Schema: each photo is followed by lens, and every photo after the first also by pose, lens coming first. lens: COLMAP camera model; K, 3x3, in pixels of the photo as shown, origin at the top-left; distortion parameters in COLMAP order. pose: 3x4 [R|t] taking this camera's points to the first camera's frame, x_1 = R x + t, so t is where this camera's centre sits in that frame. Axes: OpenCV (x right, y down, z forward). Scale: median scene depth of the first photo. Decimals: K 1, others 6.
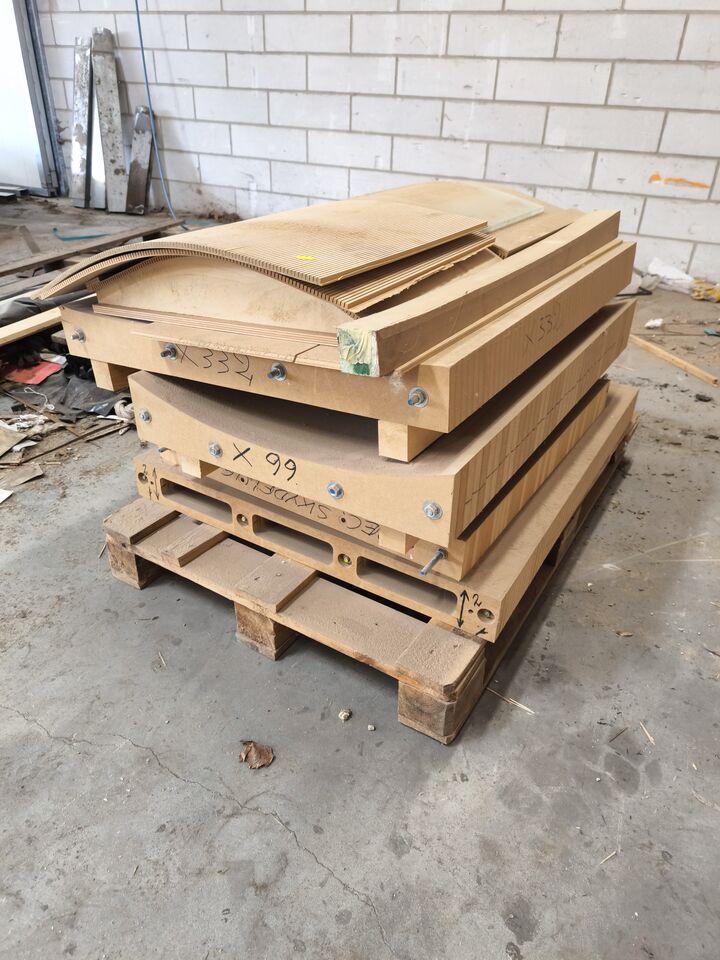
lens RADIAL K [[681.5, 0, 360.0], [0, 681.5, 480.0], [0, 0, 1]] dist [0.023830, -0.011177]
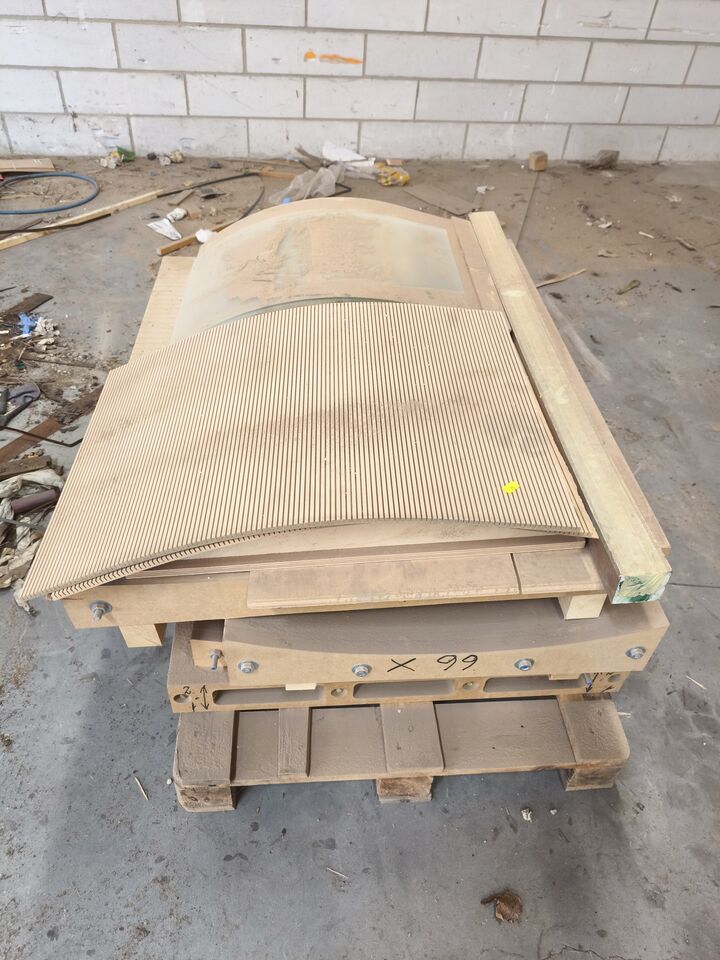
lens RADIAL K [[681.5, 0, 360.0], [0, 681.5, 480.0], [0, 0, 1]] dist [0.023830, -0.011177]
pose [[0.805789, -0.388529, 0.446933, -0.167028], [0.272942, 0.913414, 0.301956, -0.174193], [-0.525553, -0.121326, 0.842065, 0.095587]]
